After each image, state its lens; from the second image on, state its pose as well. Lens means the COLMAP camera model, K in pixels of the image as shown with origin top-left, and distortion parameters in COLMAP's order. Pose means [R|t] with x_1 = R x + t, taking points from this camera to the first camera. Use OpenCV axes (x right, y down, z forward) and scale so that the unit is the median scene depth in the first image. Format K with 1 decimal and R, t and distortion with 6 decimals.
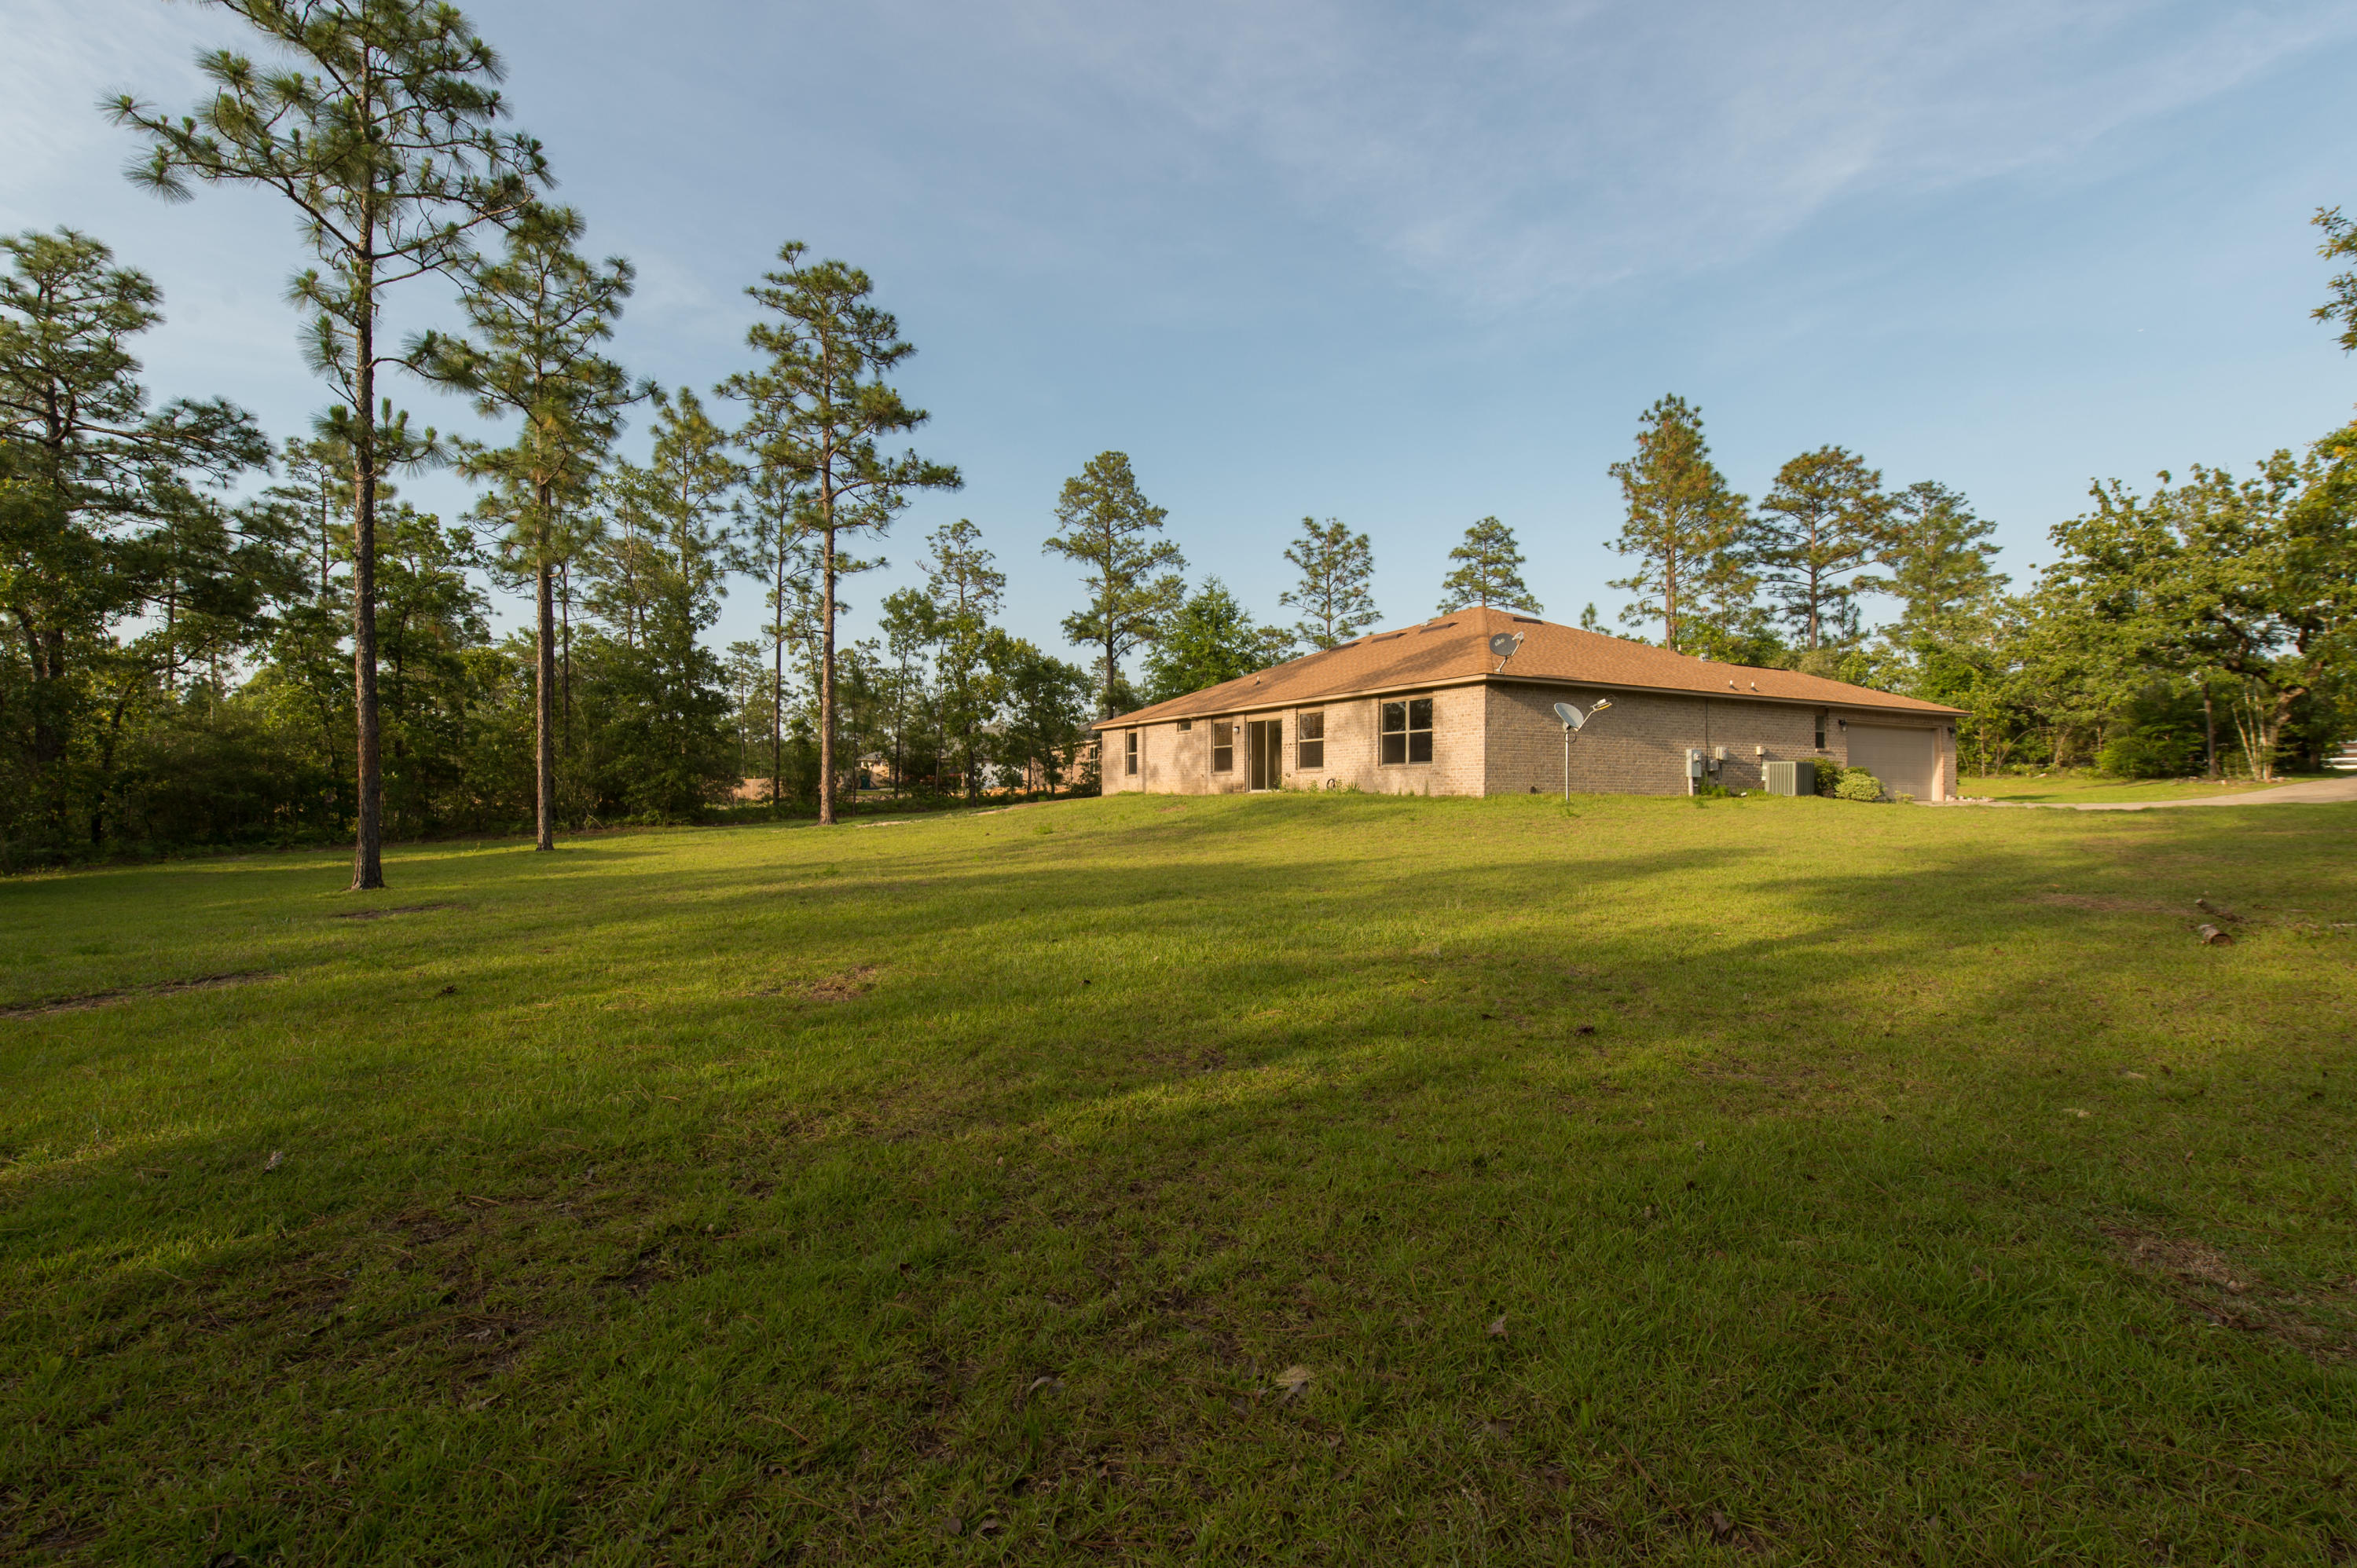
lens RADIAL K [[1045.4, 0, 1178.5], [0, 1045.4, 784.0], [0, 0, 1]] dist [-0.011011, -0.002365]
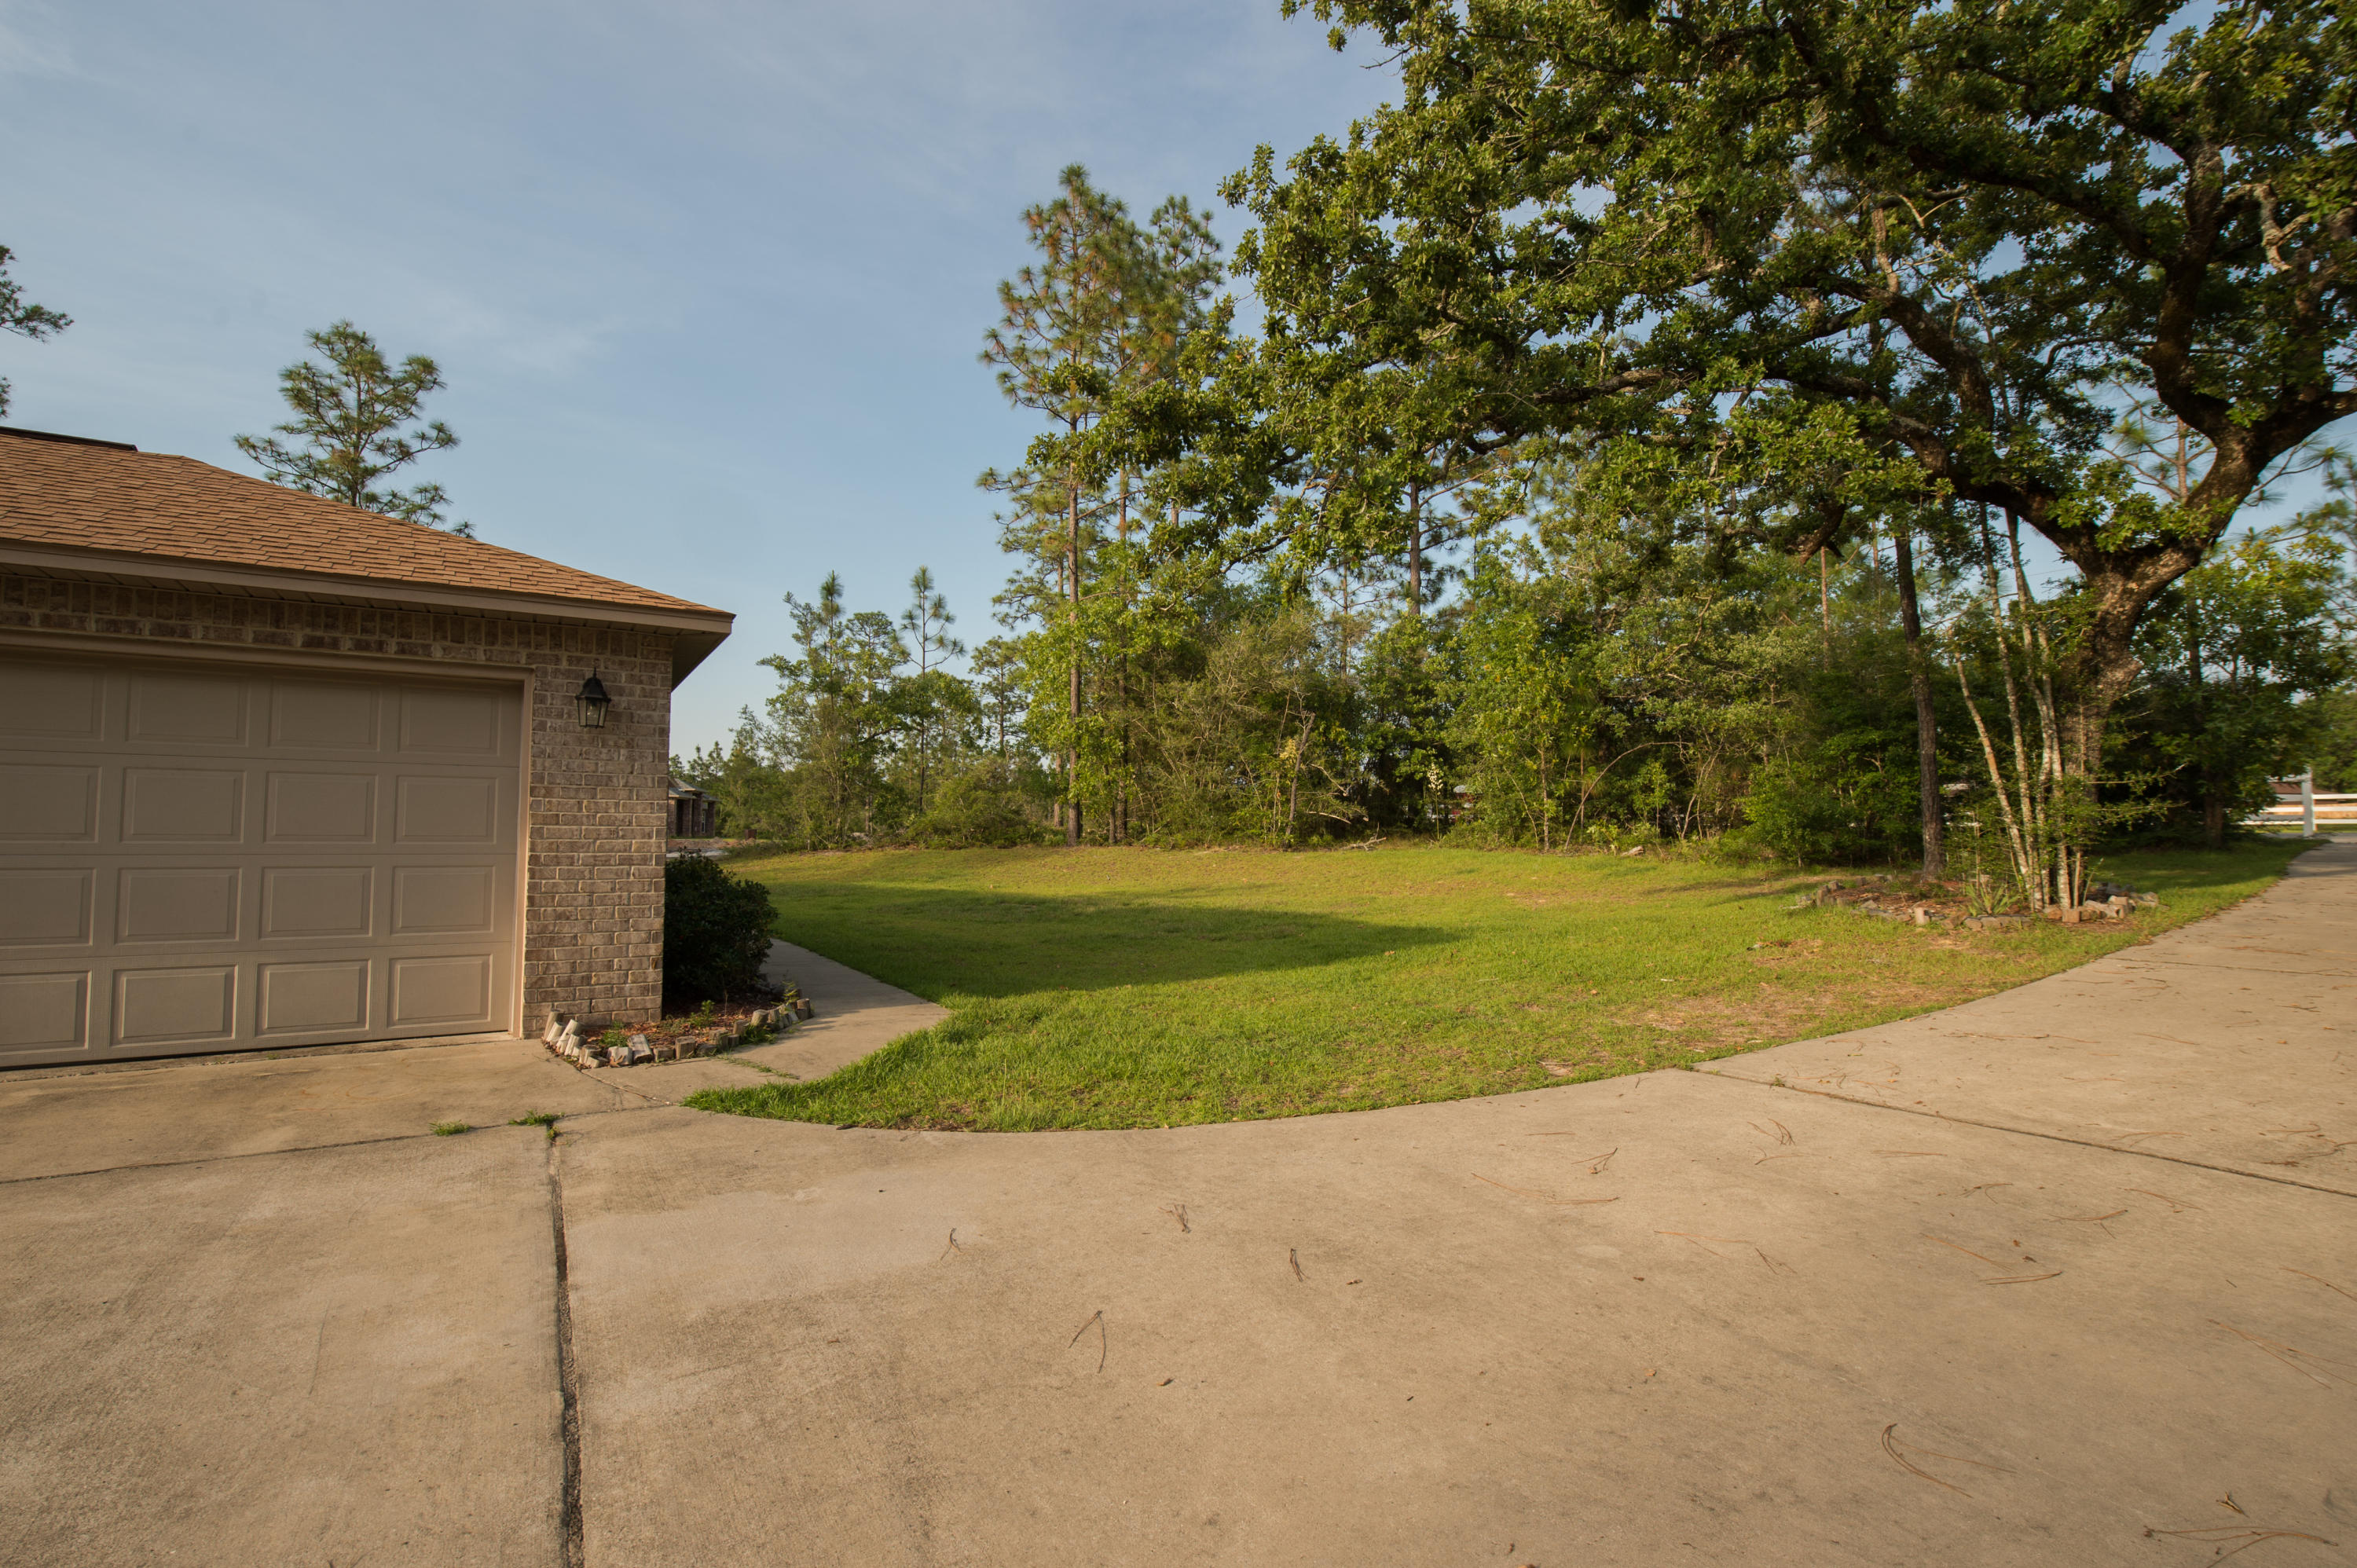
lens RADIAL K [[1045.4, 0, 1178.5], [0, 1045.4, 784.0], [0, 0, 1]] dist [-0.011011, -0.002365]
pose [[0.998373, 0.009448, 0.056234, 0.664587], [-0.007649, 0.999455, -0.032108, -0.021209], [-0.056507, 0.031626, 0.997901, 0.608929]]
